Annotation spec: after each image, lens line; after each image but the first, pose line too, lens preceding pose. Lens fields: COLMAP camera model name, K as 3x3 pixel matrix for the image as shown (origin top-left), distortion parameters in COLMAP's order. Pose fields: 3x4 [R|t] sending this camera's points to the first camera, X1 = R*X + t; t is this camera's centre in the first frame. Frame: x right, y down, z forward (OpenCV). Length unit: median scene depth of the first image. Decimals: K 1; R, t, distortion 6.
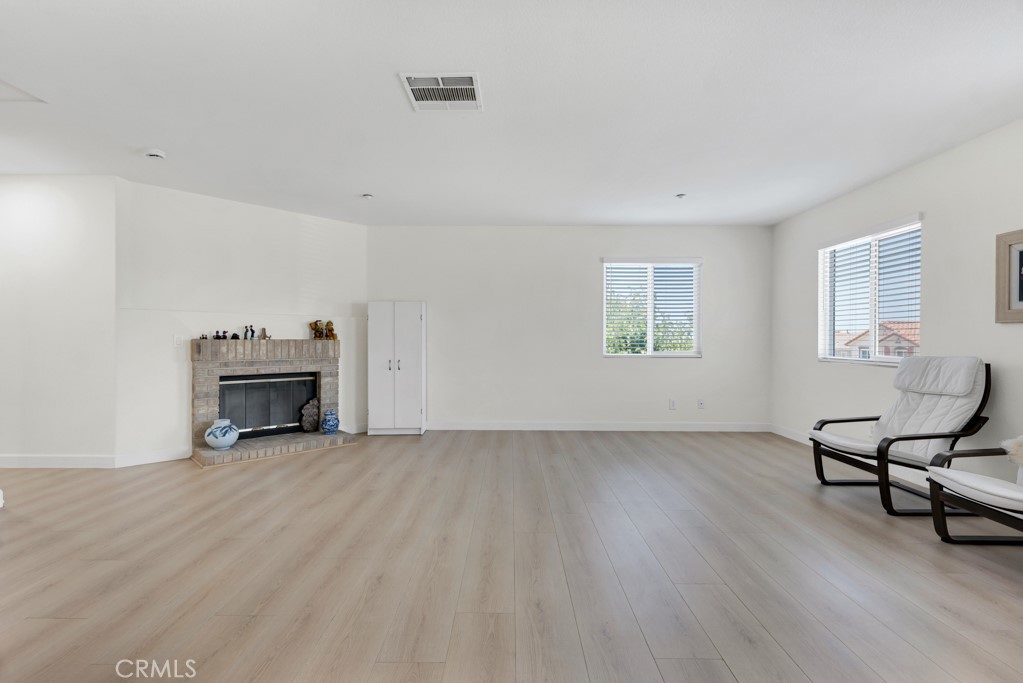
lens RADIAL K [[475.4, 0, 507.2], [0, 475.4, 341.1], [0, 0, 1]] dist [0.003855, -0.000264]
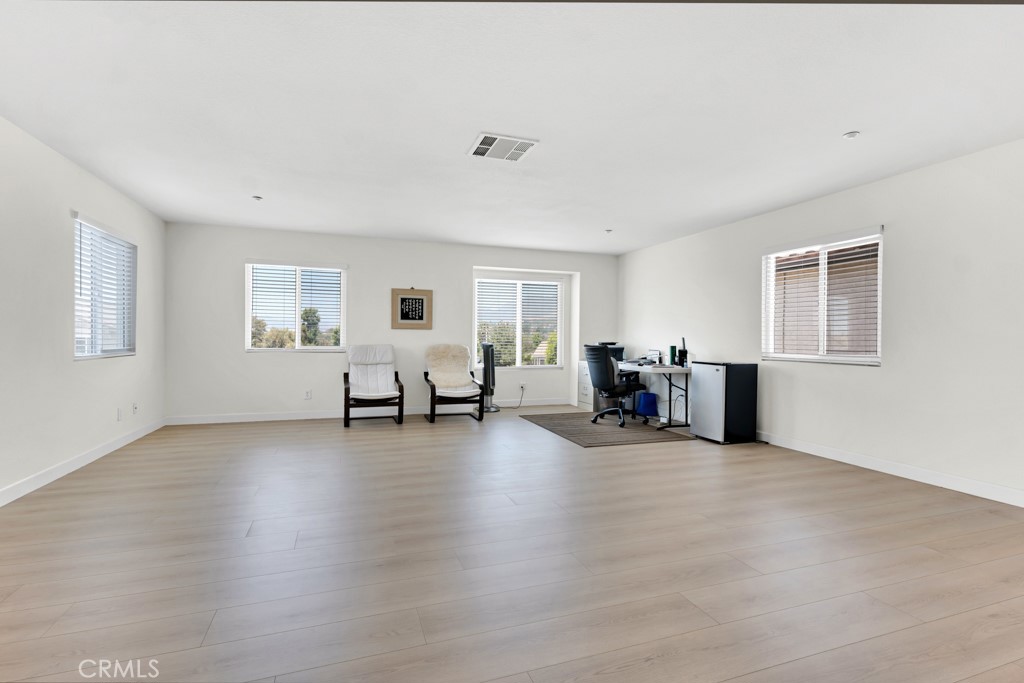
lens RADIAL K [[459.5, 0, 503.4], [0, 459.5, 337.7], [0, 0, 1]] dist [0.004904, -0.001253]
pose [[-0.335425, -0.005056, 0.942053, -0.799287], [-0.003428, 0.999986, 0.004146, -0.004797], [-0.942061, -0.001838, -0.335438, 0.856321]]
